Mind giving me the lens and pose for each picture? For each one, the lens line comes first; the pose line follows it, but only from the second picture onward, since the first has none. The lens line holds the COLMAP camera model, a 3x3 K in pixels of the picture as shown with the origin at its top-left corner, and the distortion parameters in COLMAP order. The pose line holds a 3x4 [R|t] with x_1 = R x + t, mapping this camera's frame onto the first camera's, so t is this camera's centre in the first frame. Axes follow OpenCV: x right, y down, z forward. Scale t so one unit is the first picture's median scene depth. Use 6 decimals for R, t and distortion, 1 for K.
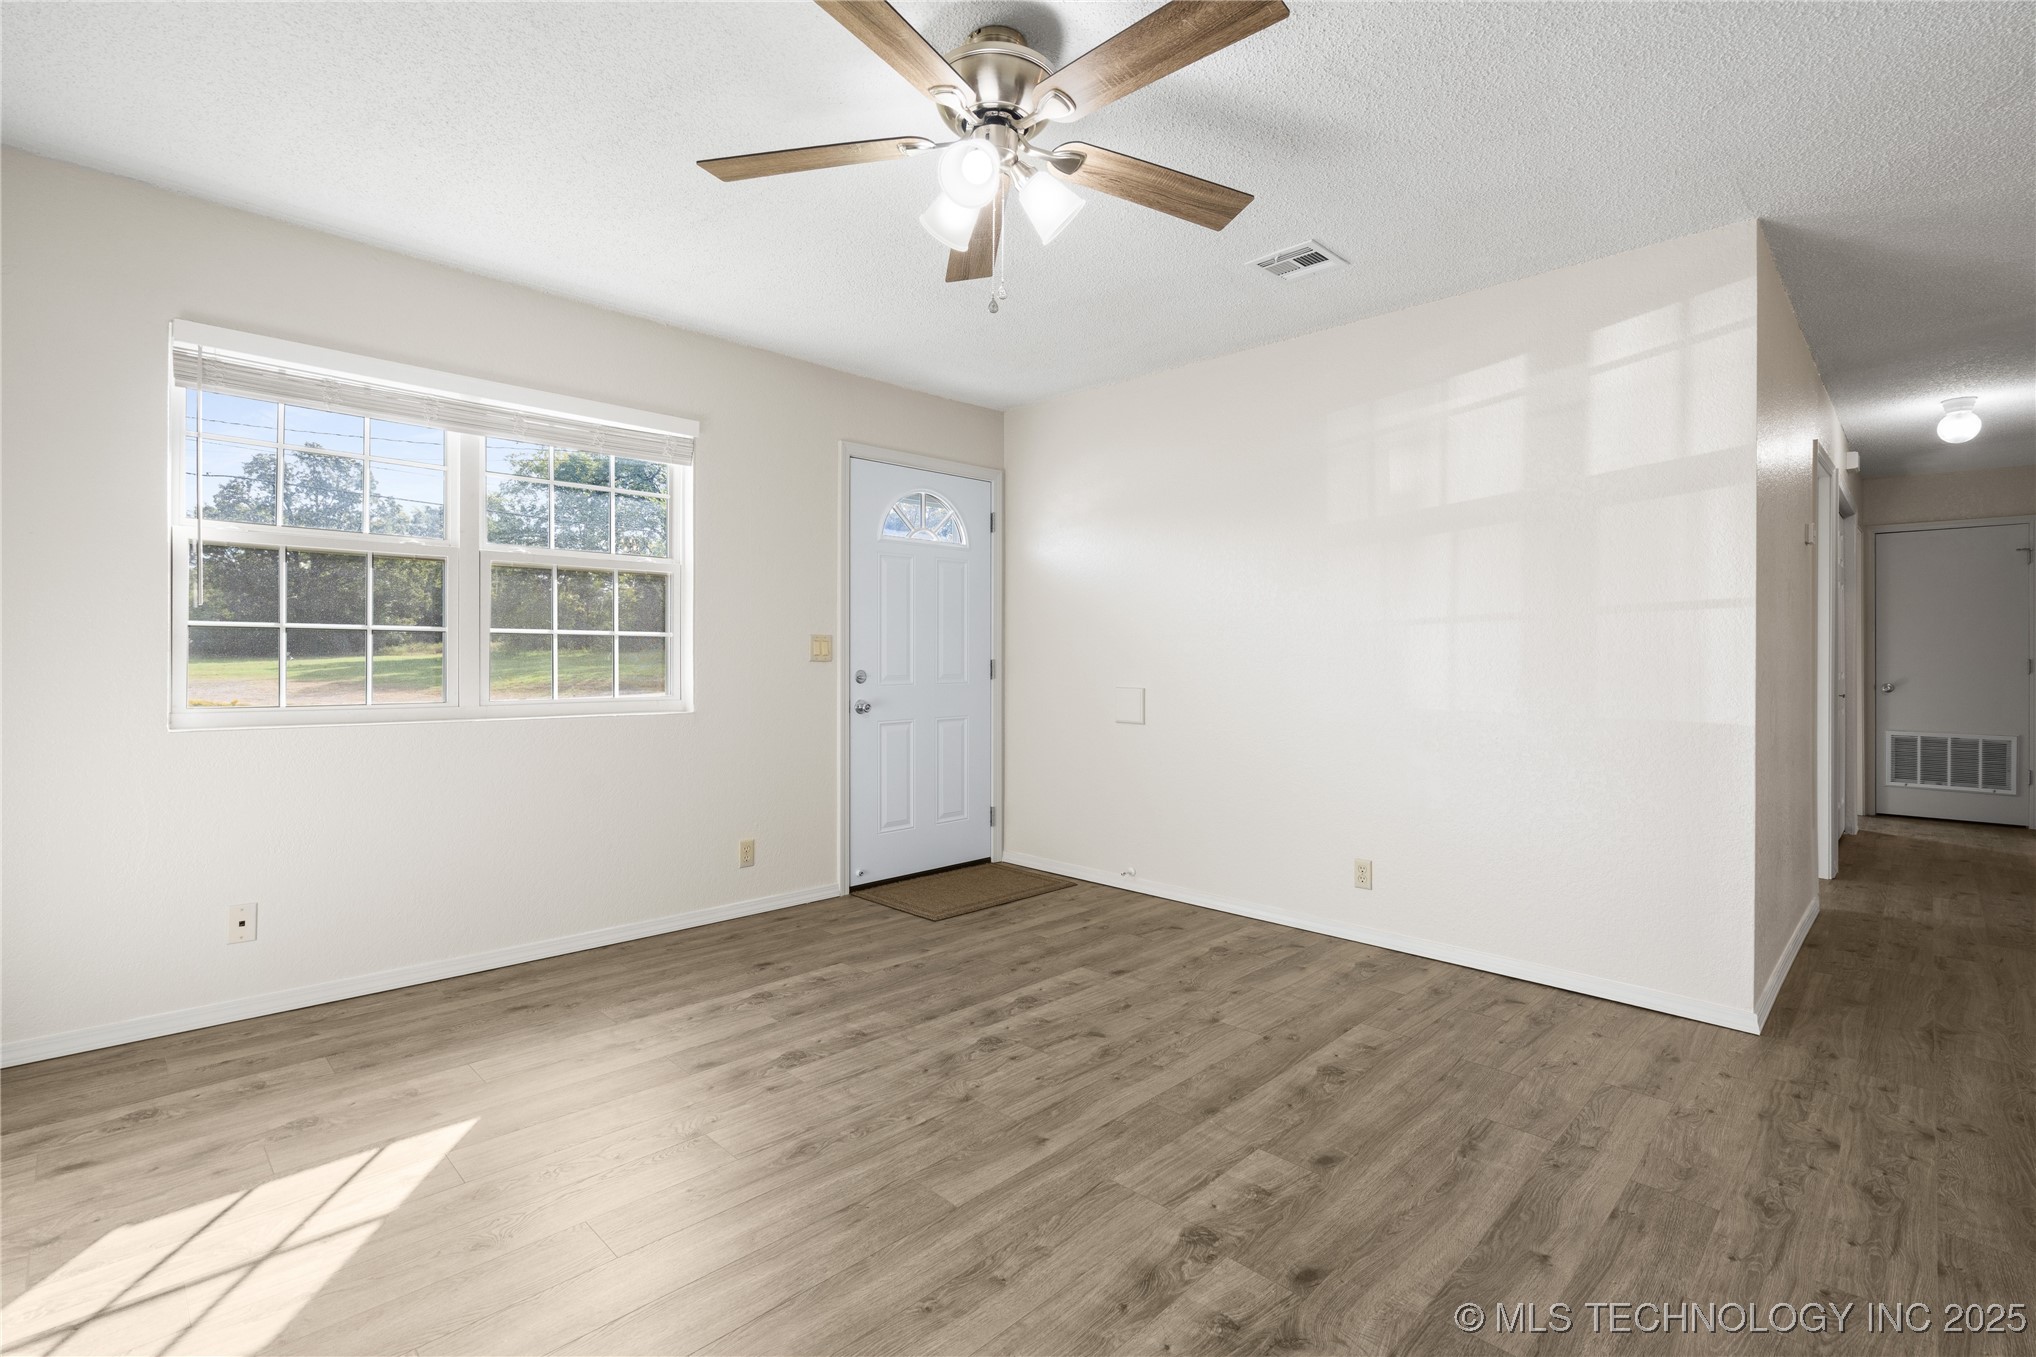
lens RADIAL K [[925.1, 0, 1039.7], [0, 925.1, 672.6], [0, 0, 1]] dist [-0.005187, 0.004347]
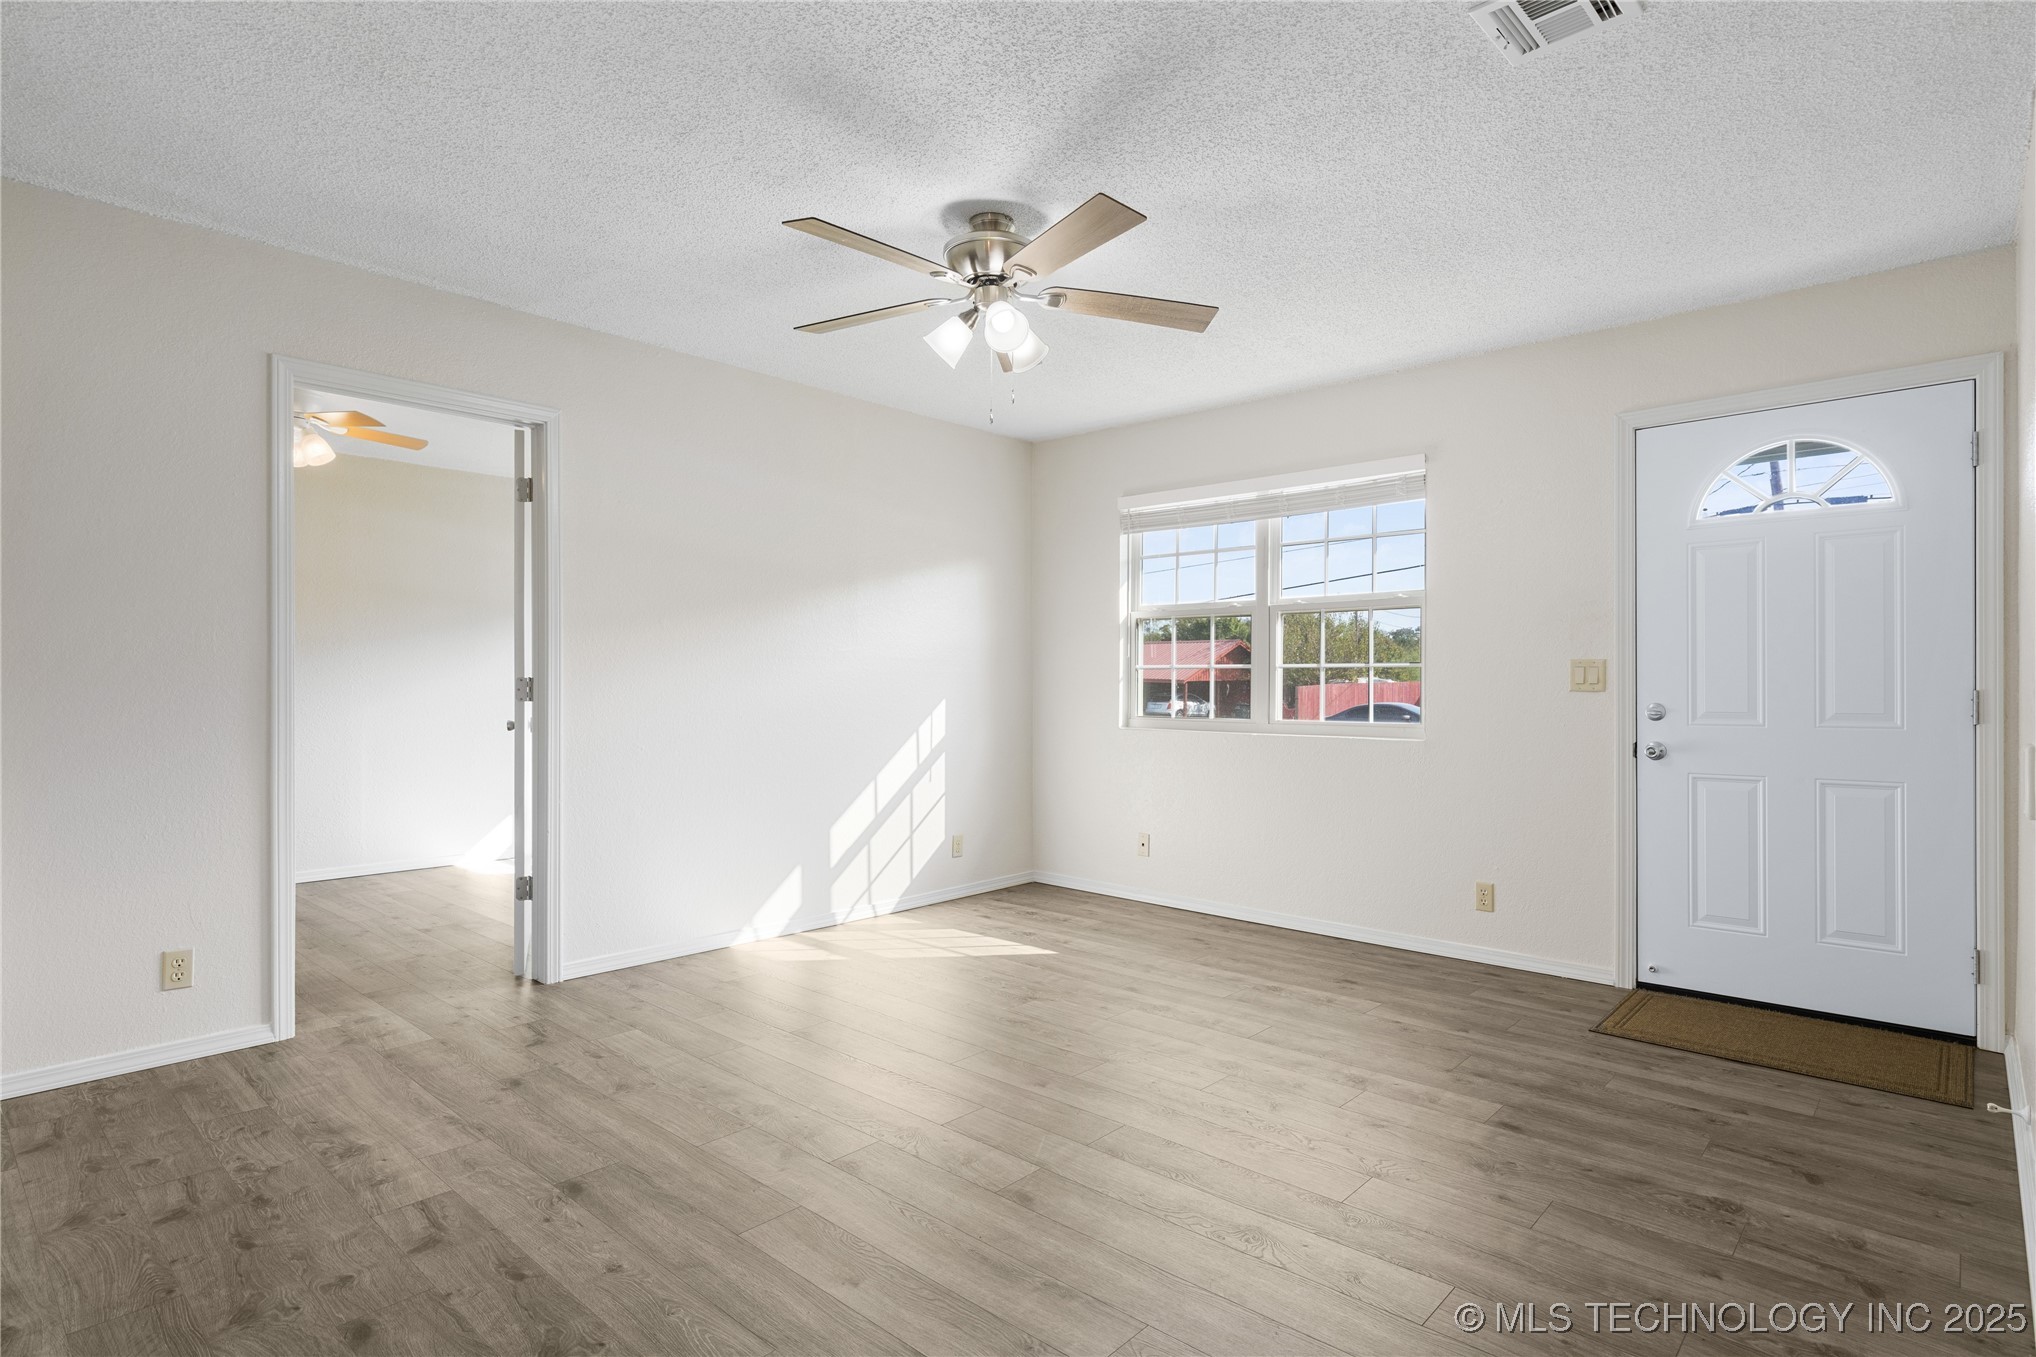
lens RADIAL K [[1051.7, 0, 1015.3], [0, 1051.7, 690.0], [0, 0, 1]] dist [0.004478, 0.000374]
pose [[0.029329, -0.002792, -0.999566, 0.900295], [-0.020480, 0.999785, -0.003393, 0.000804], [0.999360, 0.020570, 0.029266, 0.605205]]
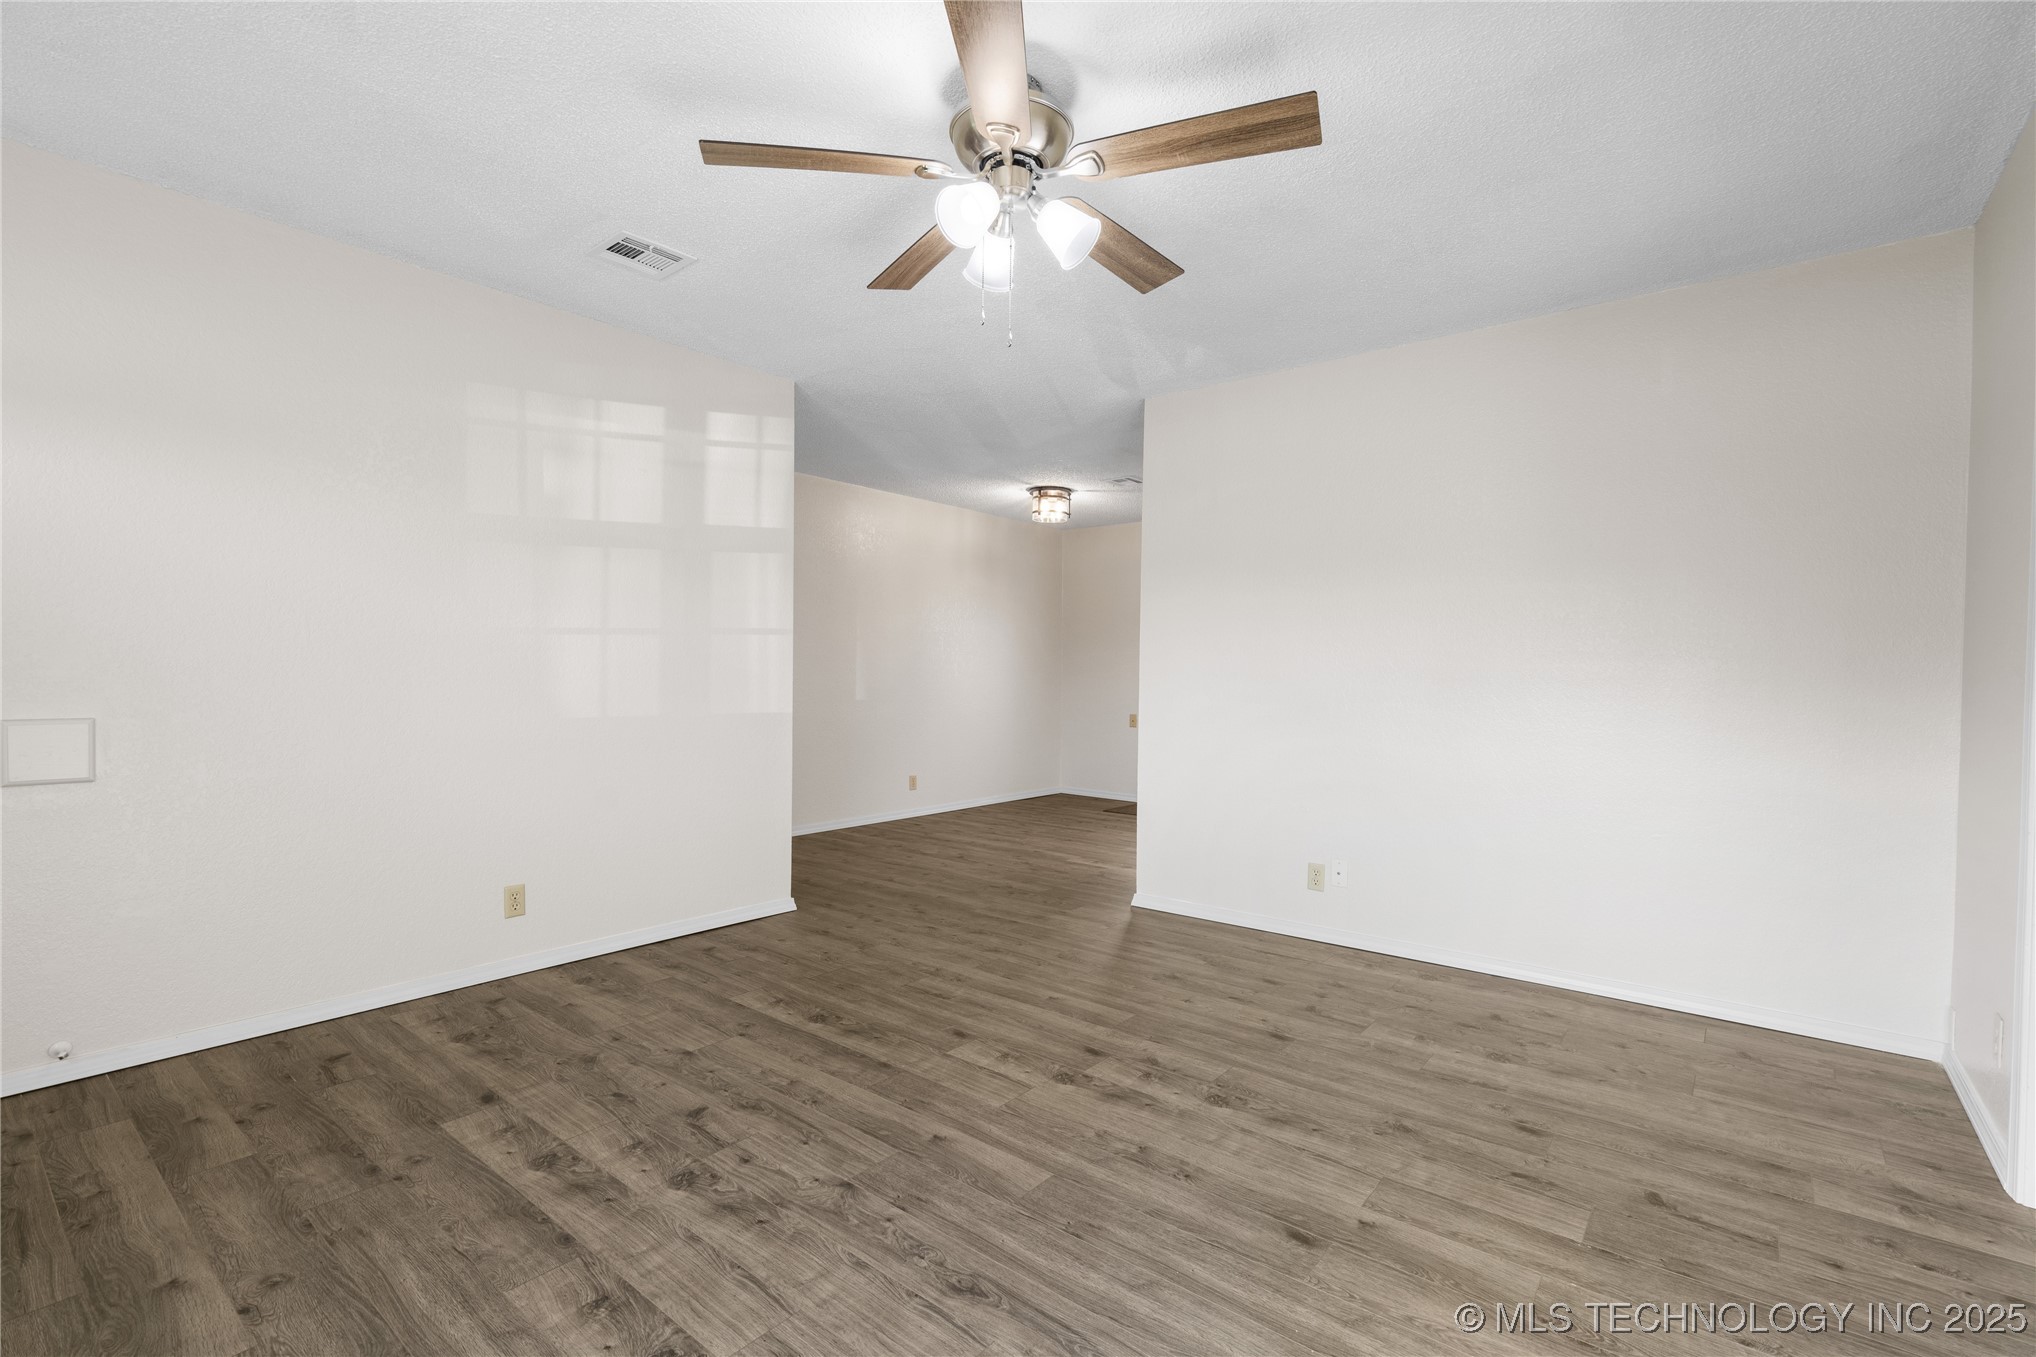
lens RADIAL K [[925.1, 0, 1000.4], [0, 925.1, 671.7], [0, 0, 1]] dist [-0.005187, 0.004347]
pose [[-0.077514, -0.008244, 0.996957, -0.683546], [0.006068, 0.999943, 0.008741, -0.016757], [-0.996973, 0.006727, -0.077459, 0.666551]]
